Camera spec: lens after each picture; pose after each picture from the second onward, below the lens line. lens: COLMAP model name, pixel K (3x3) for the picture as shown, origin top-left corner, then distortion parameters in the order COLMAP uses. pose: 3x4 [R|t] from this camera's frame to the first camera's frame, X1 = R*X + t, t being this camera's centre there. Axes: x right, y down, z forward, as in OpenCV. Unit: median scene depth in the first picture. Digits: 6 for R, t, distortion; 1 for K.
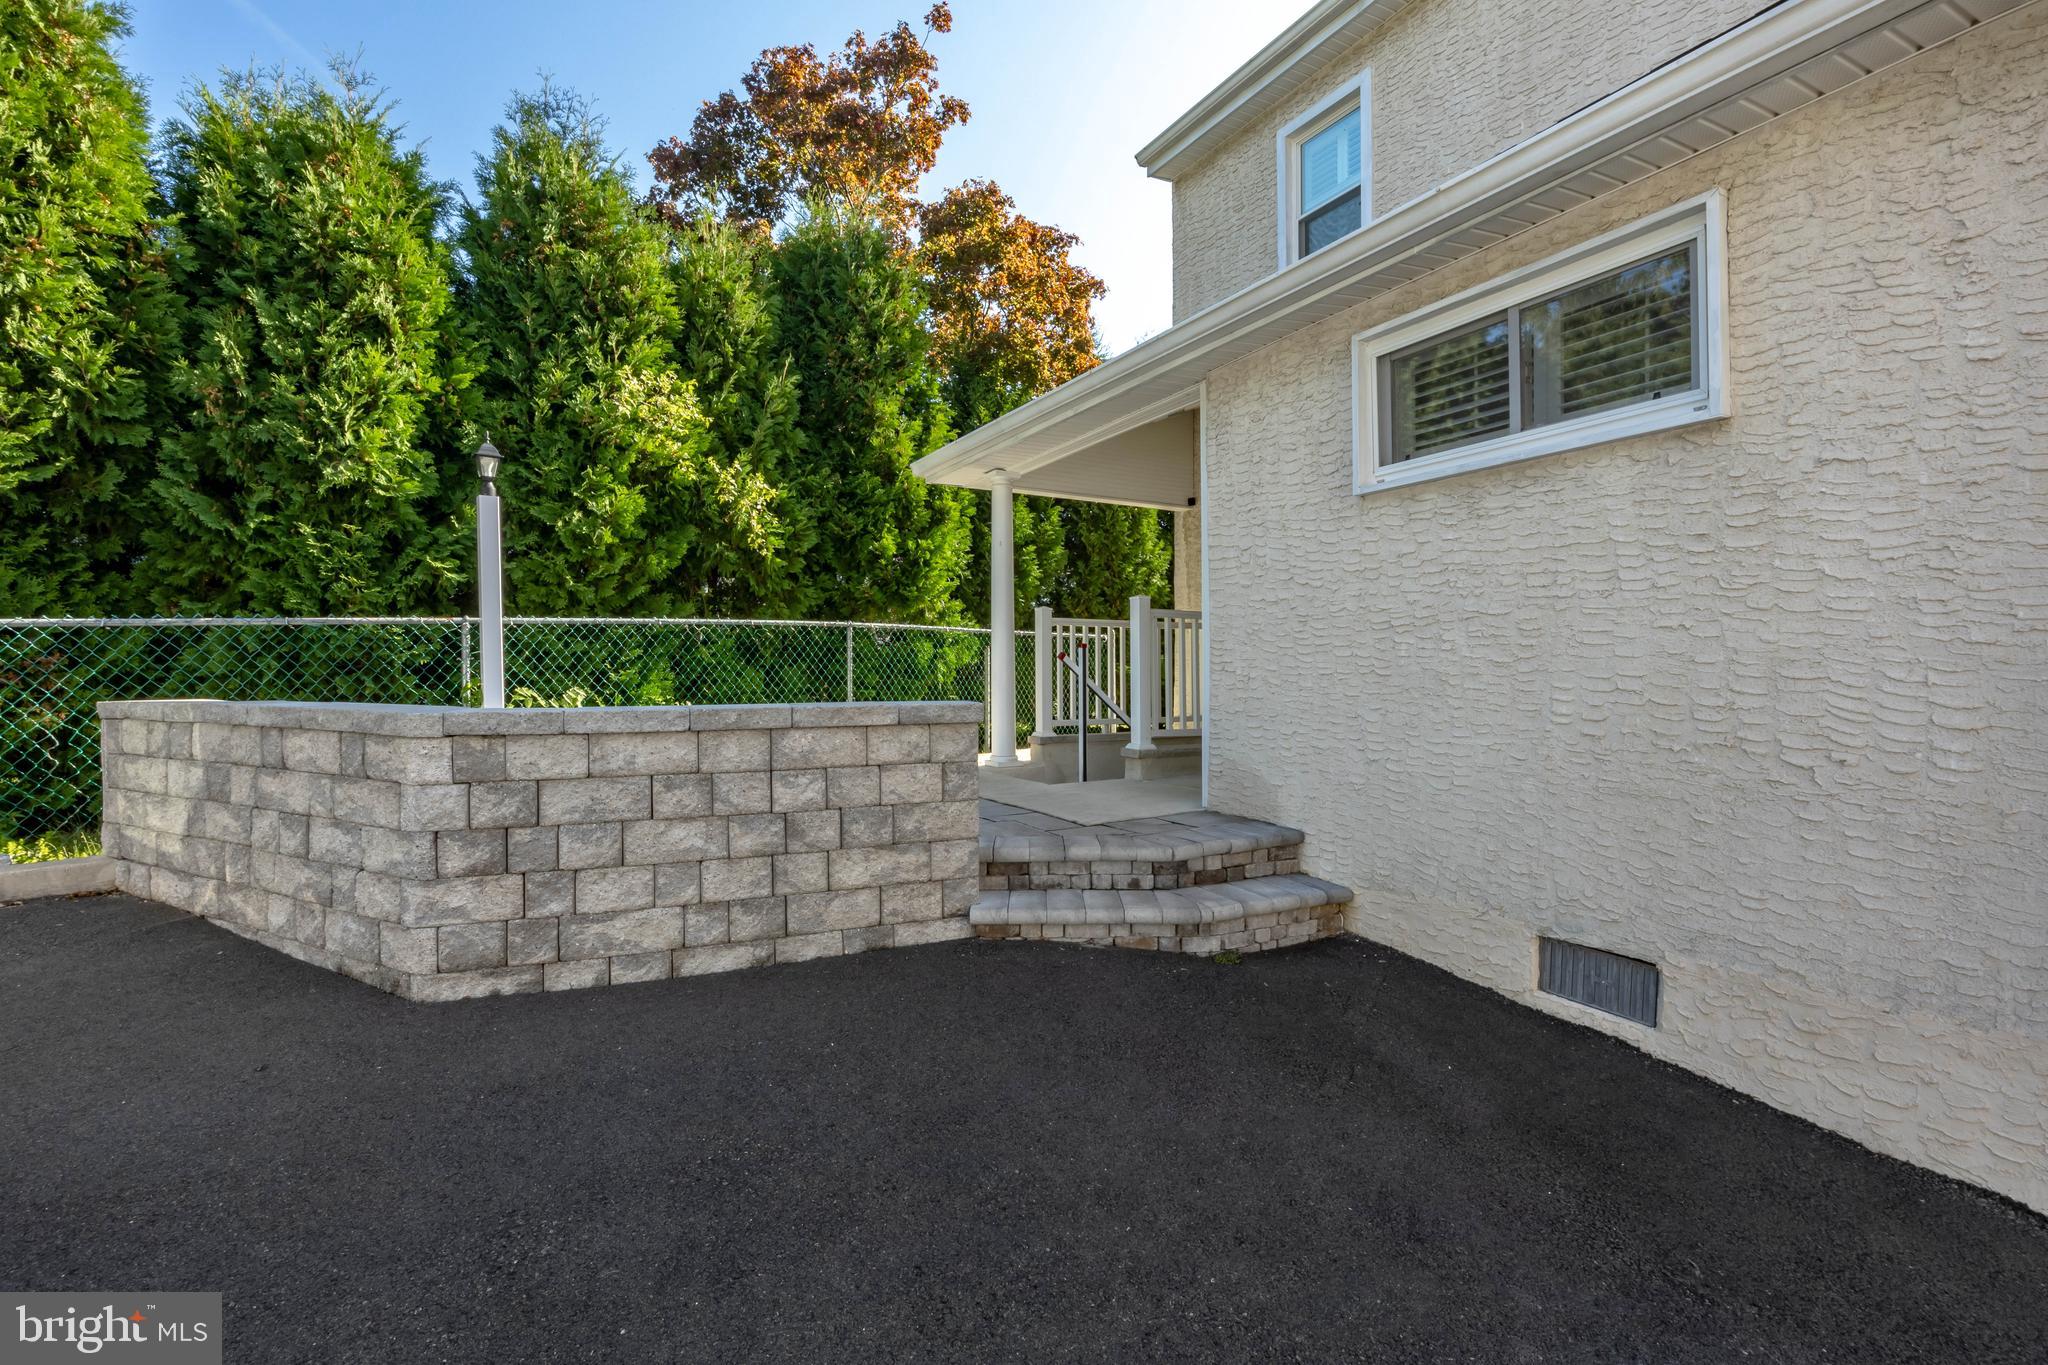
lens RADIAL K [[913.4, 0, 1060.3], [0, 913.4, 684.8], [0, 0, 1]] dist [-0.020572, 0.000491]
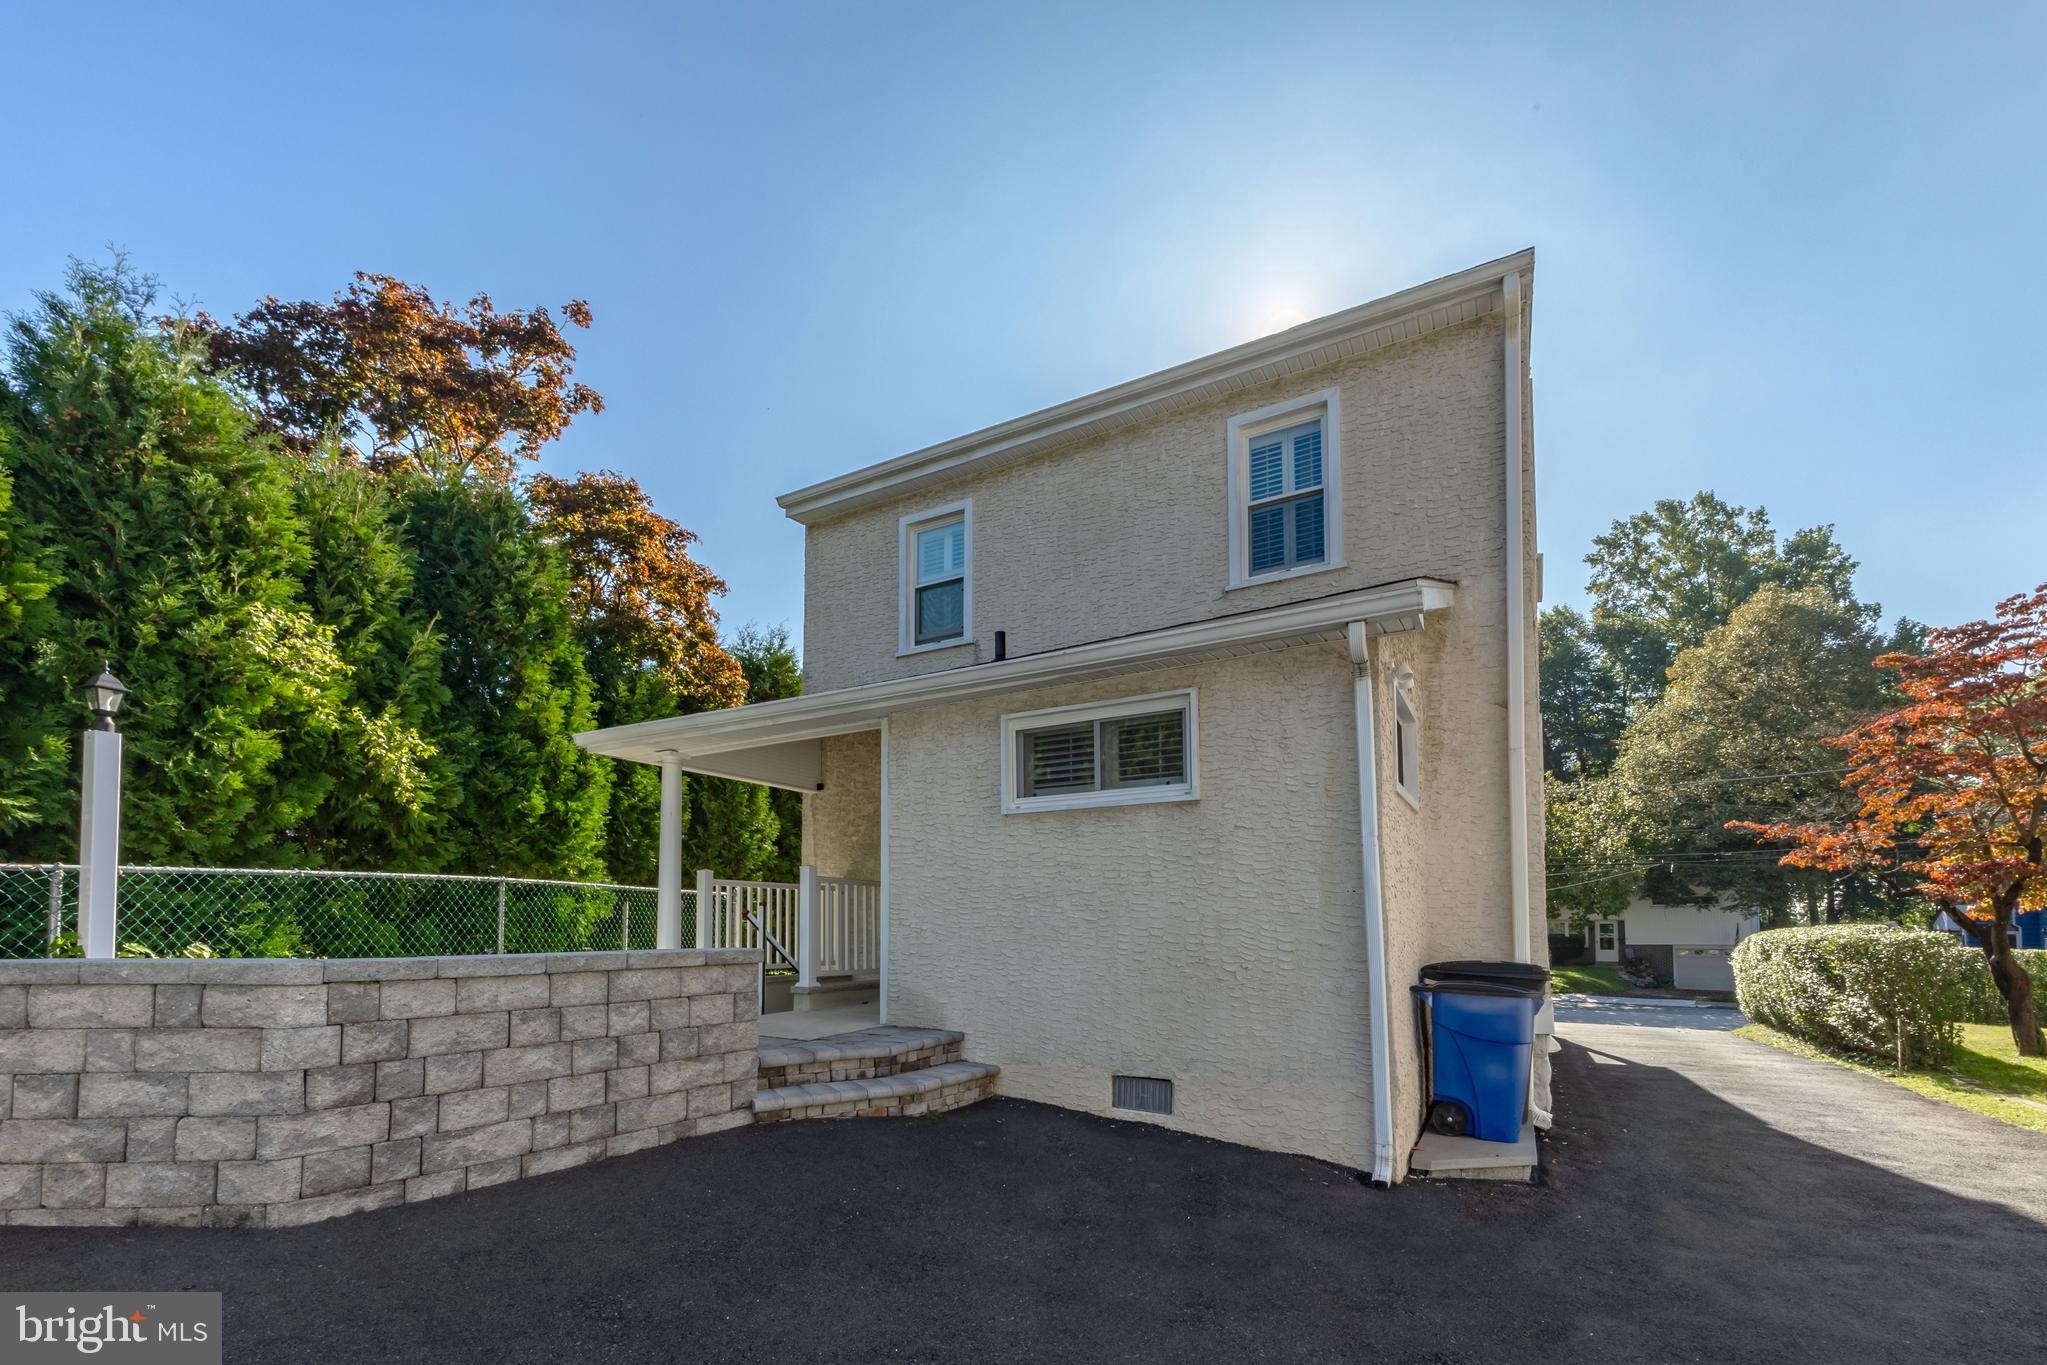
lens RADIAL K [[840.6, 0, 1098.2], [0, 840.6, 889.3], [0, 0, 1]] dist [0.003153, 0.000351]
pose [[0.838786, 0.022776, 0.543985, -0.266906], [0.007793, 0.998520, -0.053823, 0.002160], [-0.544406, 0.049386, 0.837367, -0.252890]]
